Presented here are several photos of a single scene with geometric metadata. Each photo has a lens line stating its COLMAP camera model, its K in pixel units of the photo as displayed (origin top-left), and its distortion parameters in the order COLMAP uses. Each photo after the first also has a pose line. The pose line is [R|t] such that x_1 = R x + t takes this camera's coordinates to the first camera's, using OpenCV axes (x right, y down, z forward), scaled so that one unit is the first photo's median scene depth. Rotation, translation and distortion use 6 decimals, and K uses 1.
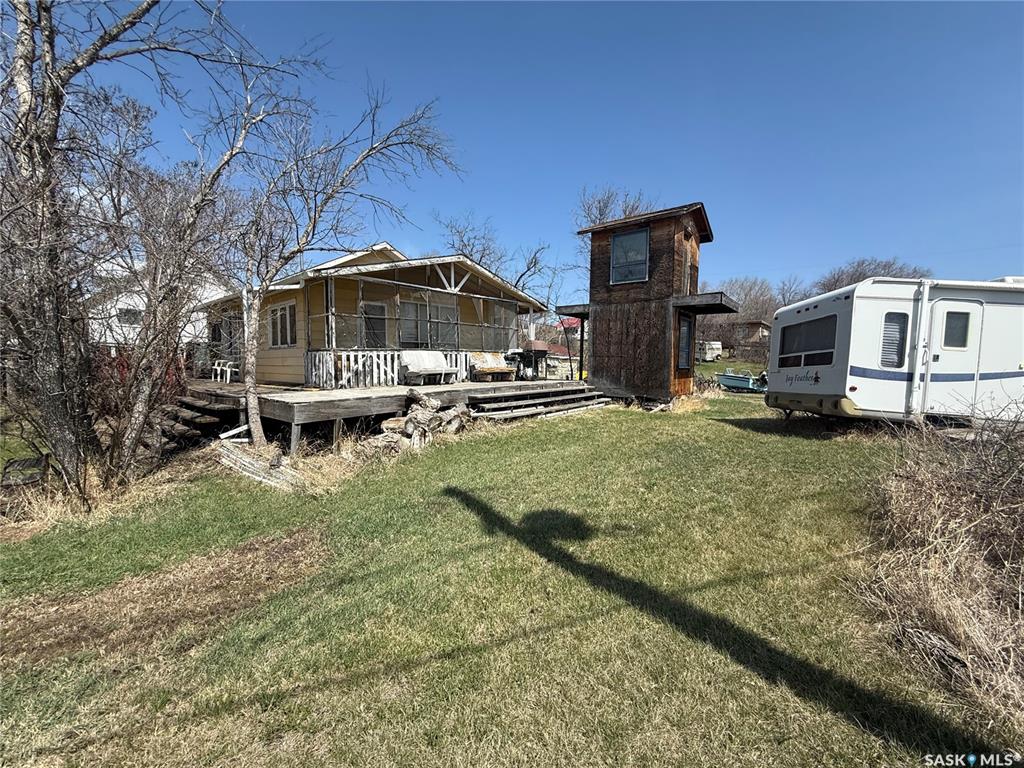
lens RADIAL K [[405.2, 0, 512.0], [0, 405.2, 388.0], [0, 0, 1]] dist [-0.000913, 0.000365]
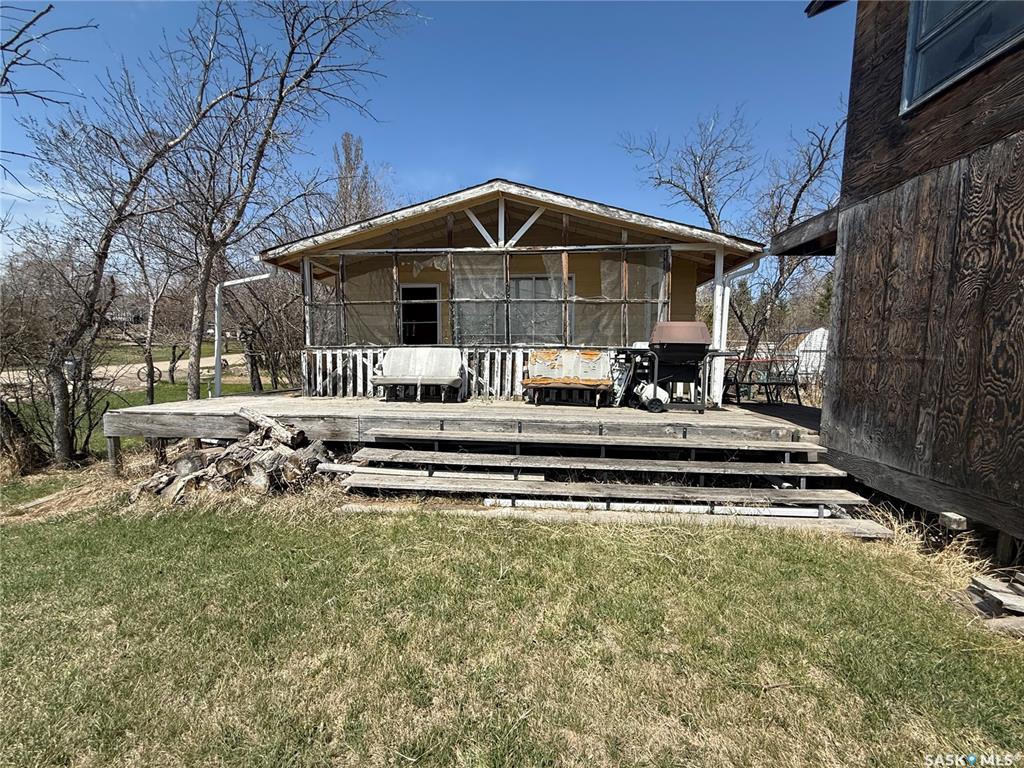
lens RADIAL K [[405.2, 0, 510.5], [0, 405.2, 383.8], [0, 0, 1]] dist [-0.000913, 0.000365]
pose [[0.584858, 0.061138, -0.808828, 0.374363], [-0.066096, 0.997431, 0.027600, -0.058357], [0.808438, 0.037318, 0.587397, 0.695989]]
